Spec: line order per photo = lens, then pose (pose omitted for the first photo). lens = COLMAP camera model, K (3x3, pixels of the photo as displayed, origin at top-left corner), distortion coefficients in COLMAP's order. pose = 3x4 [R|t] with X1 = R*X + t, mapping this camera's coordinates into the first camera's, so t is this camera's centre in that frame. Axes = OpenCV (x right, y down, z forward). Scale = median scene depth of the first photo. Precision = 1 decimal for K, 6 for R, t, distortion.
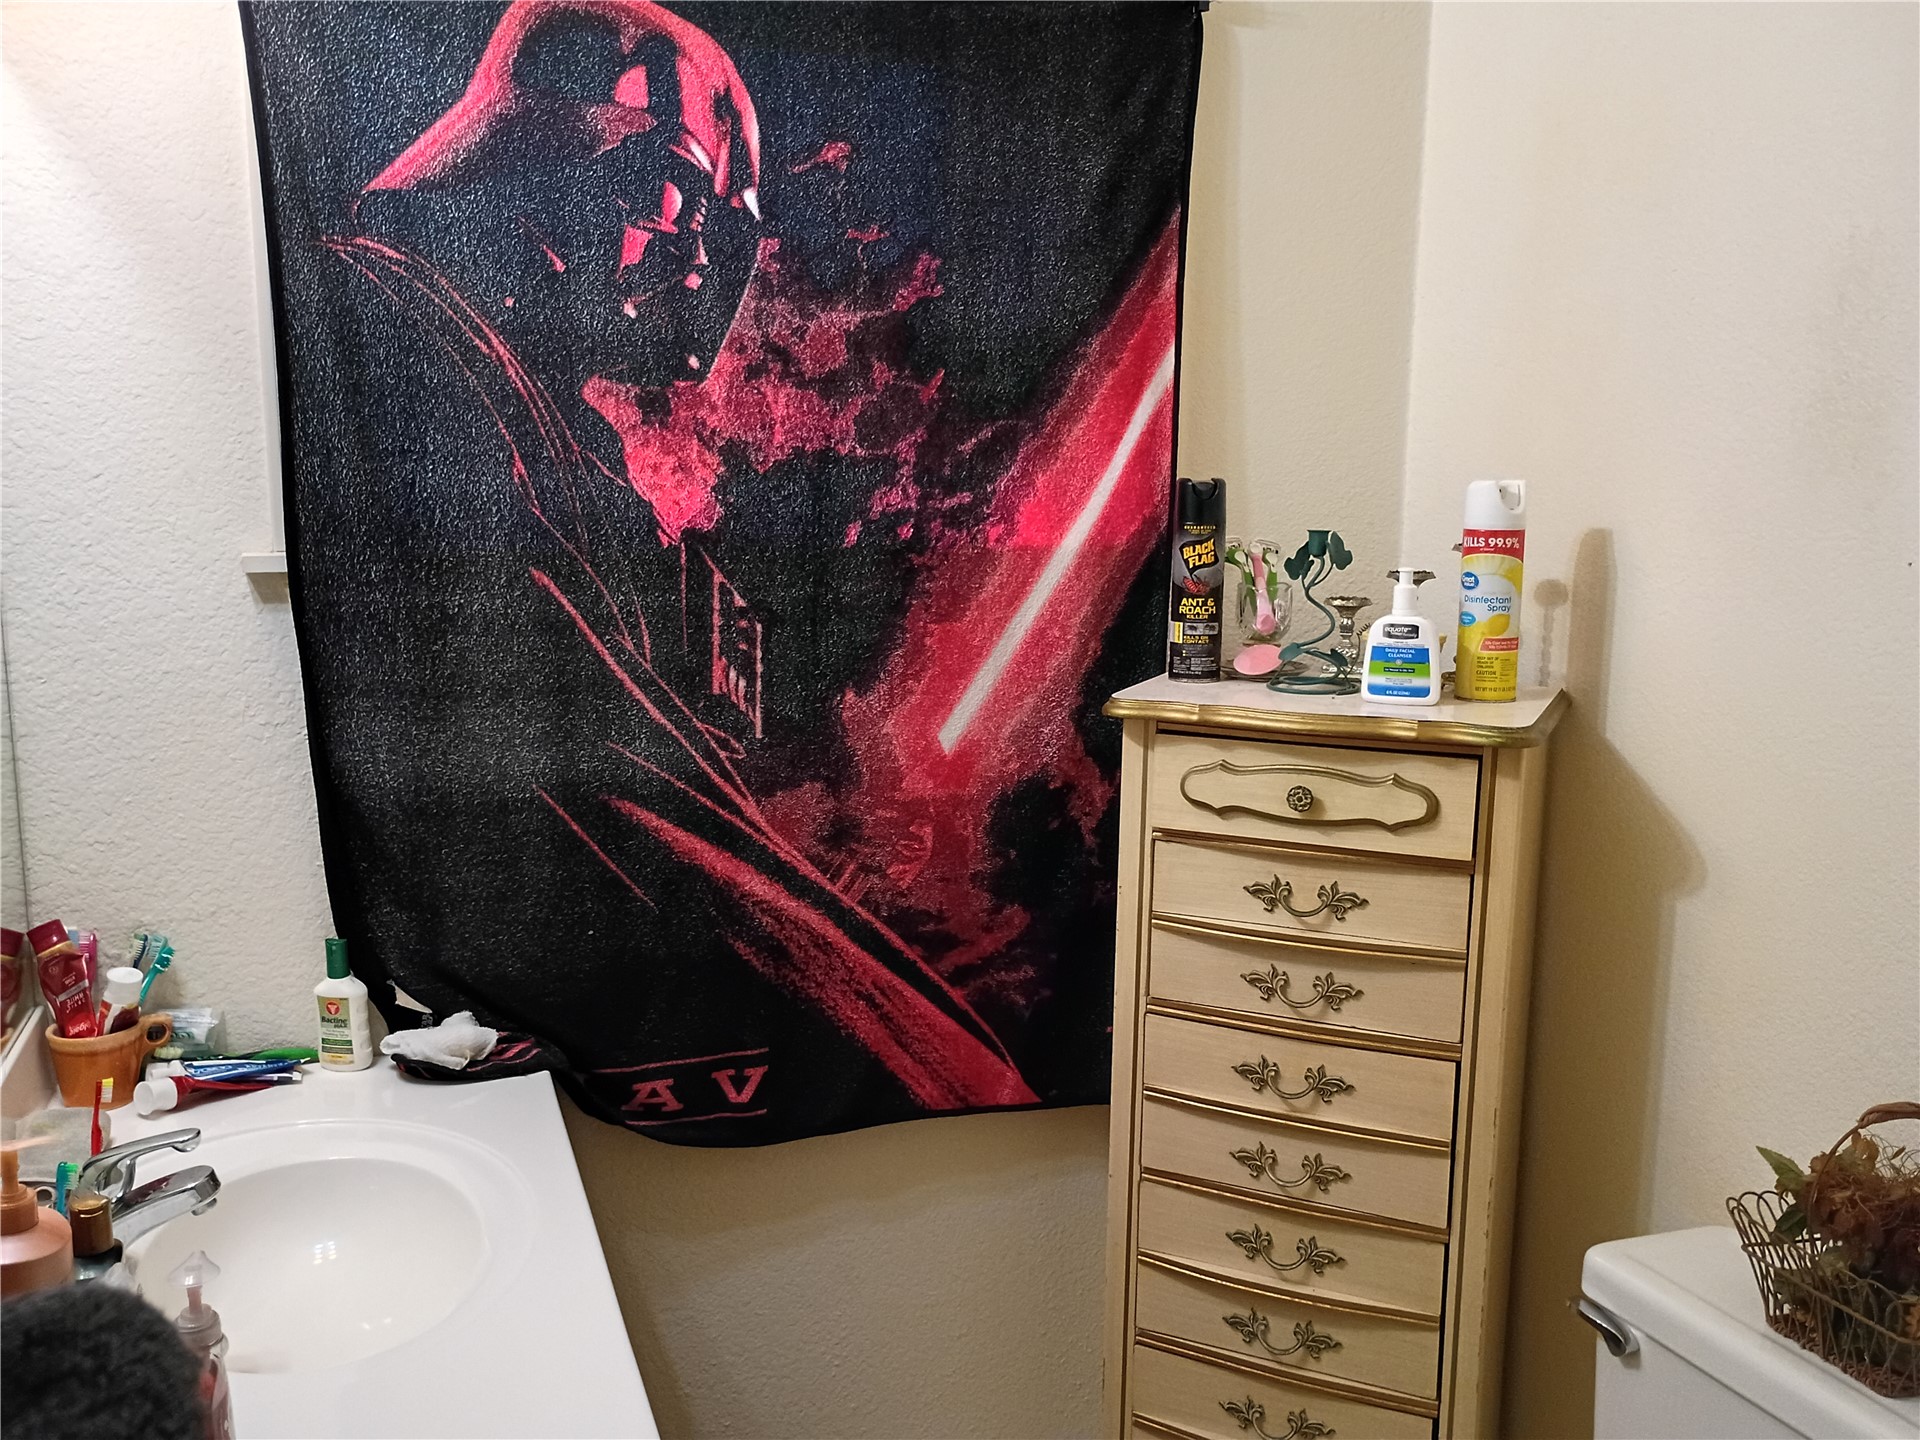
lens RADIAL K [[1663.7, 0, 963.0], [0, 1663.7, 716.6], [0, 0, 1]] dist [0.064544, -0.079349]
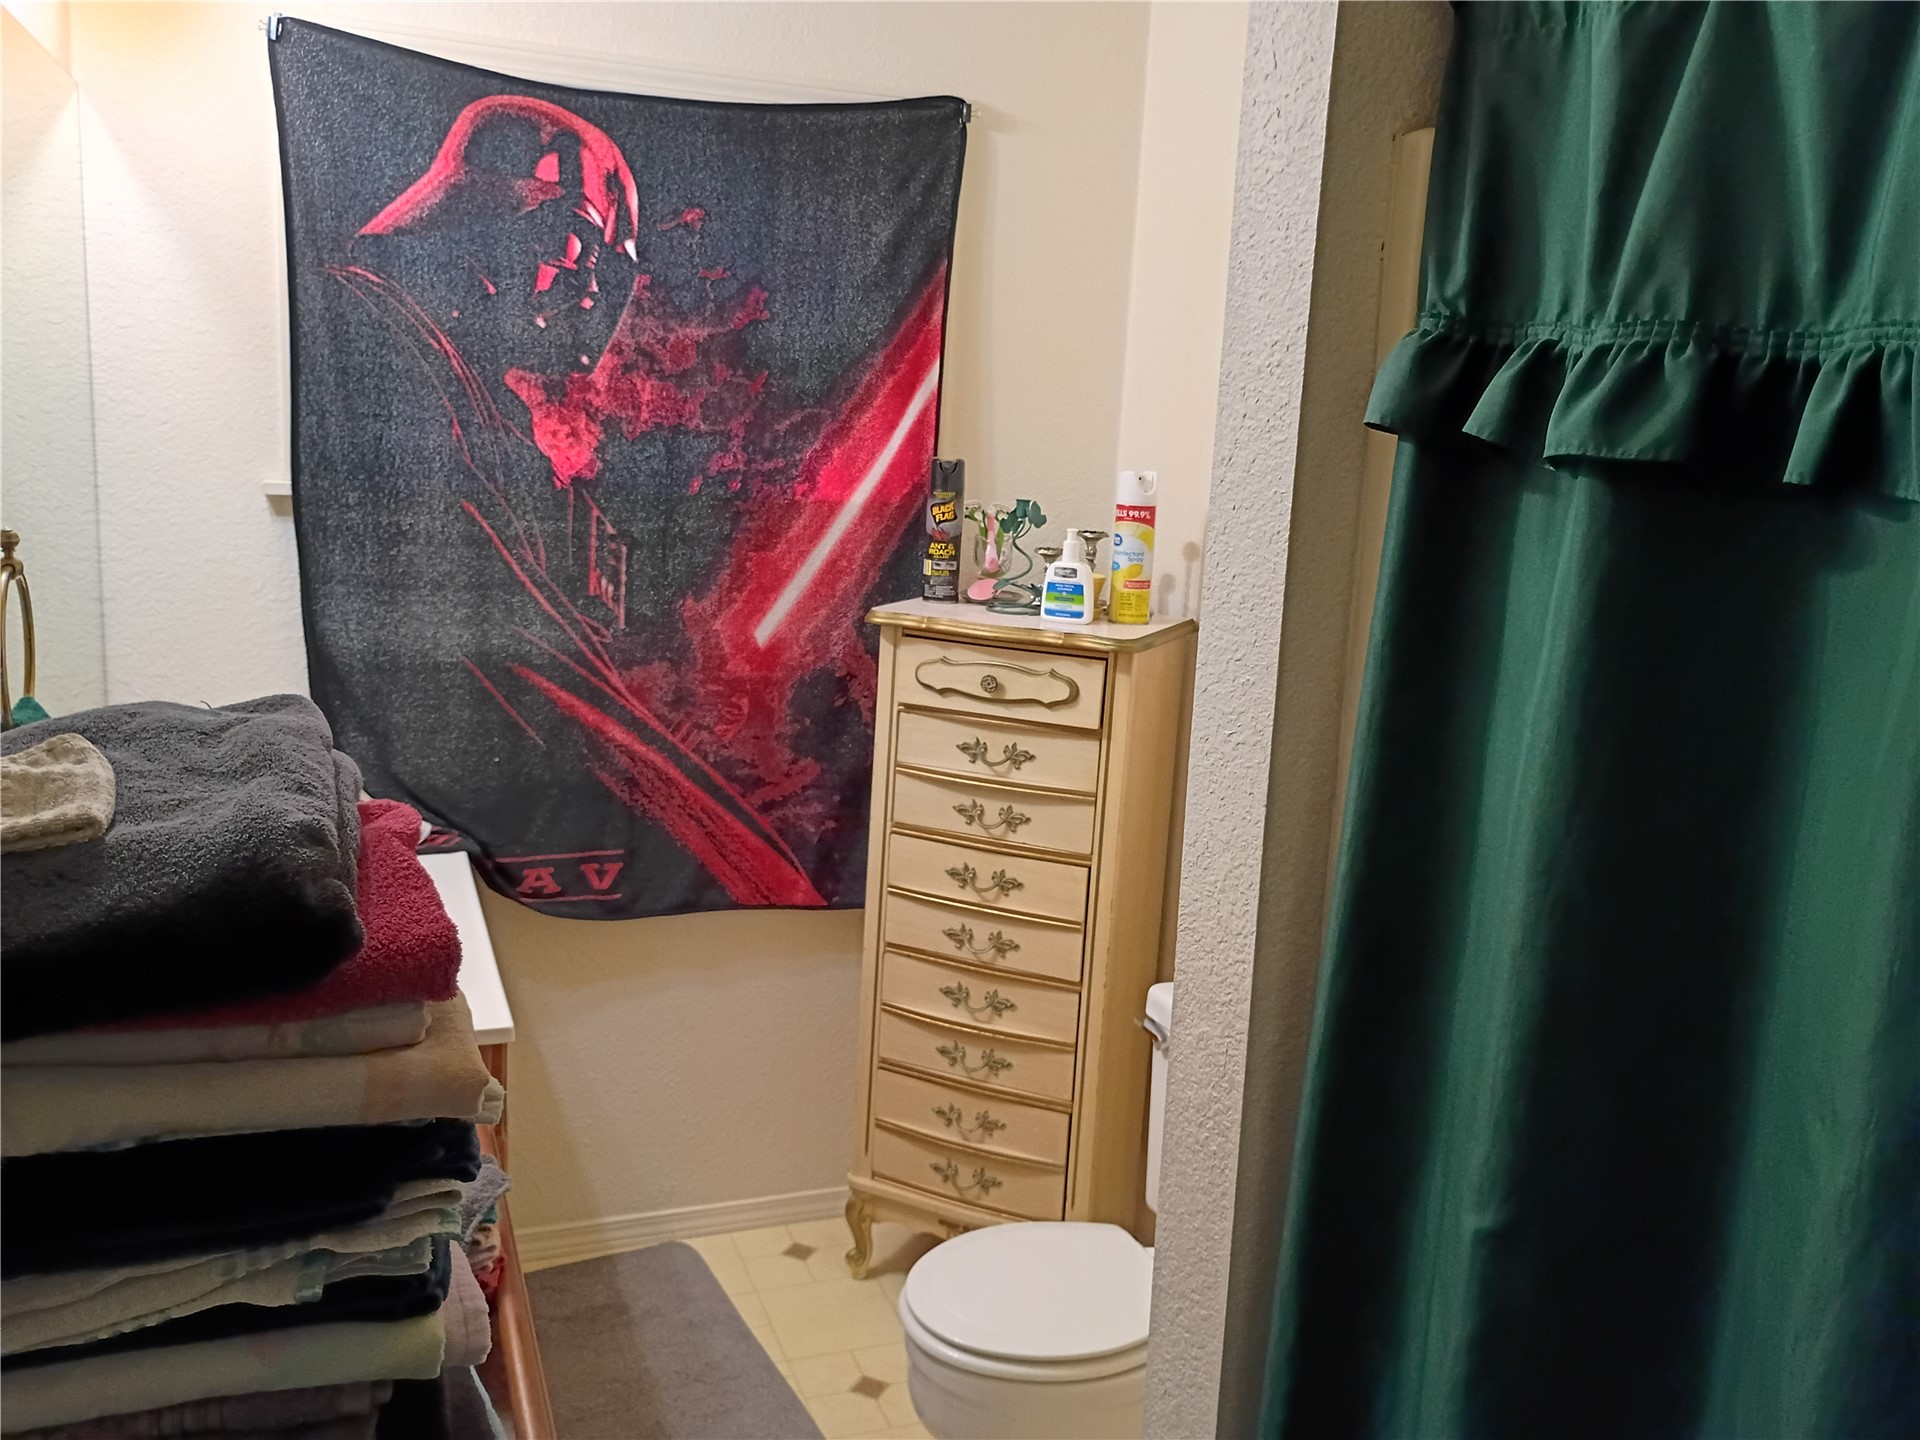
lens RADIAL K [[1663.7, 0, 963.7], [0, 1663.7, 684.2], [0, 0, 1]] dist [0.064544, -0.079349]
pose [[0.997994, 0.042883, 0.046565, 0.105231], [-0.043798, 0.998863, 0.018819, 0.022054], [-0.045705, -0.020821, 0.998738, -0.437371]]
